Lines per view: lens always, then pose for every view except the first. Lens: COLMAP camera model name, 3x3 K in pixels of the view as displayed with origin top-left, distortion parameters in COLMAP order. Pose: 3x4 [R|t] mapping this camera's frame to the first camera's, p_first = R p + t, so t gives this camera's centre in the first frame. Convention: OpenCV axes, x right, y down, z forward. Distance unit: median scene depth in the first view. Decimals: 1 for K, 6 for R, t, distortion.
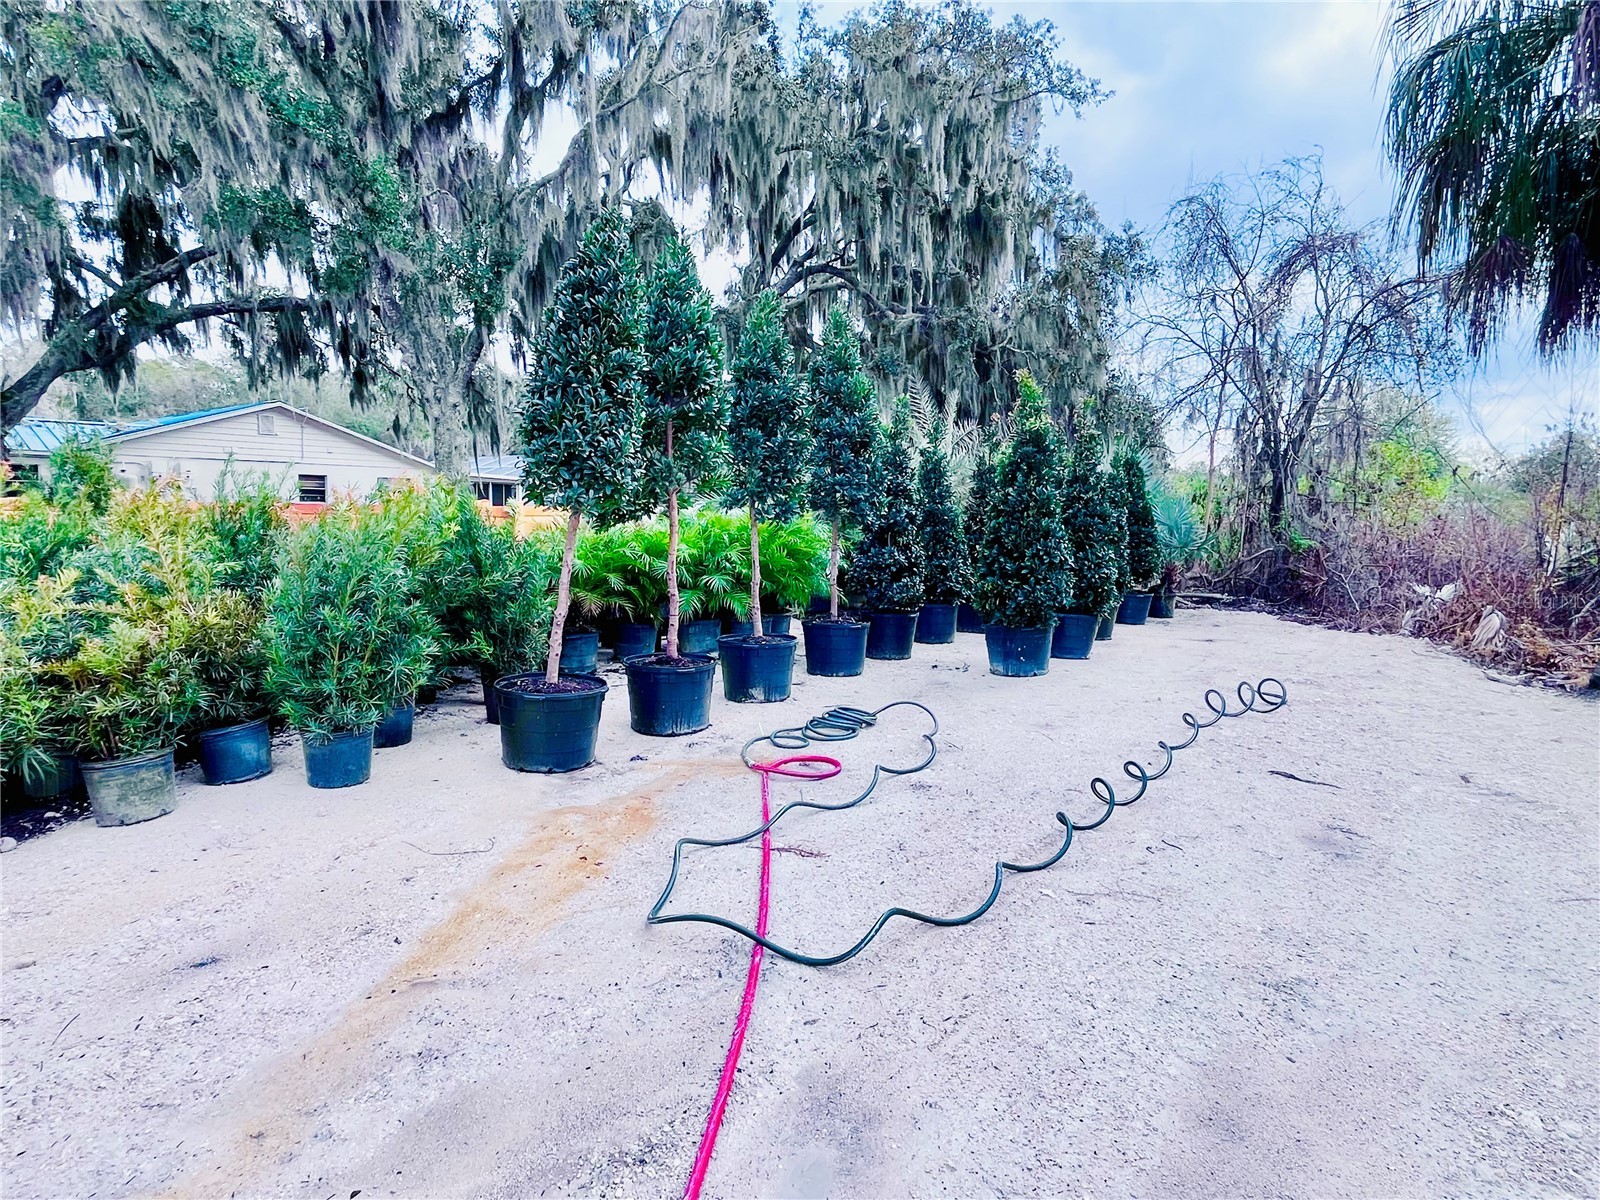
lens RADIAL K [[845.2, 0, 802.3], [0, 845.2, 598.4], [0, 0, 1]] dist [-0.001993, -0.000144]
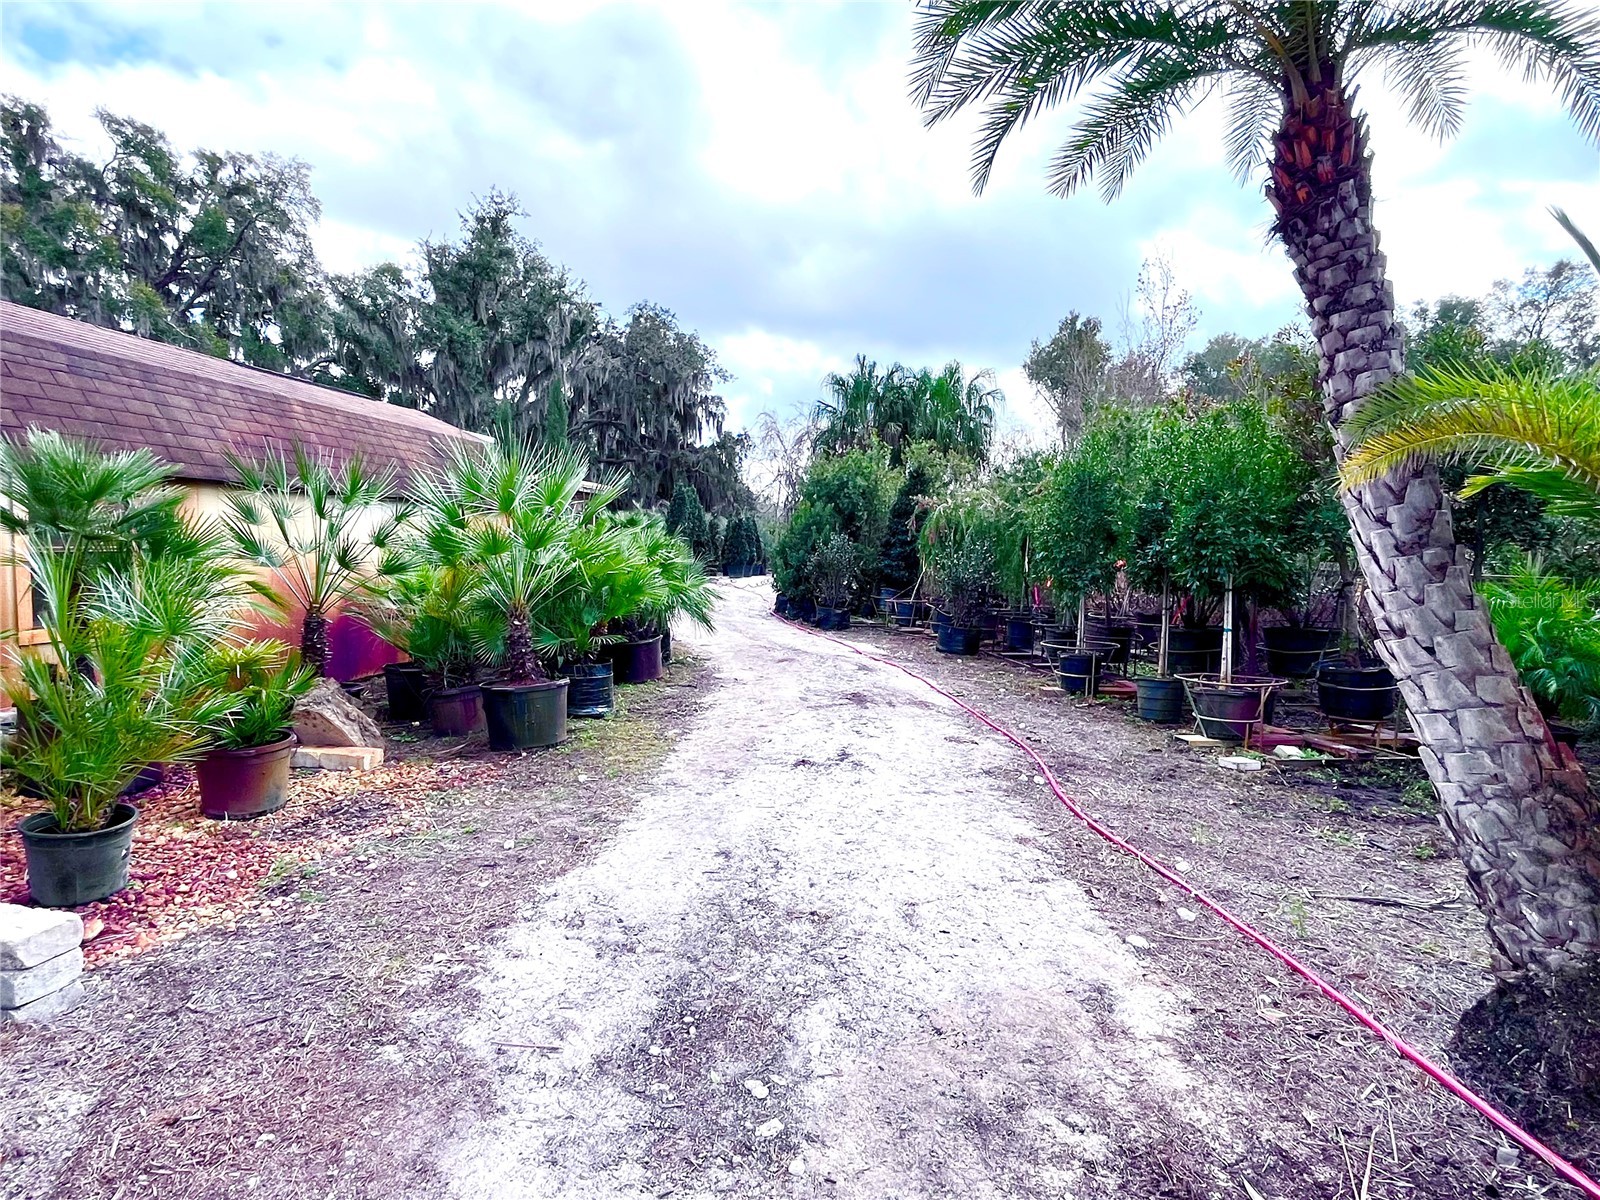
lens RADIAL K [[845.2, 0, 799.5], [0, 845.2, 597.2], [0, 0, 1]] dist [-0.001993, -0.000144]
pose [[0.883909, -0.023024, 0.467091, -0.673647], [0.043156, 0.998541, -0.032446, 0.162719], [-0.465663, 0.048837, 0.883614, -1.314831]]
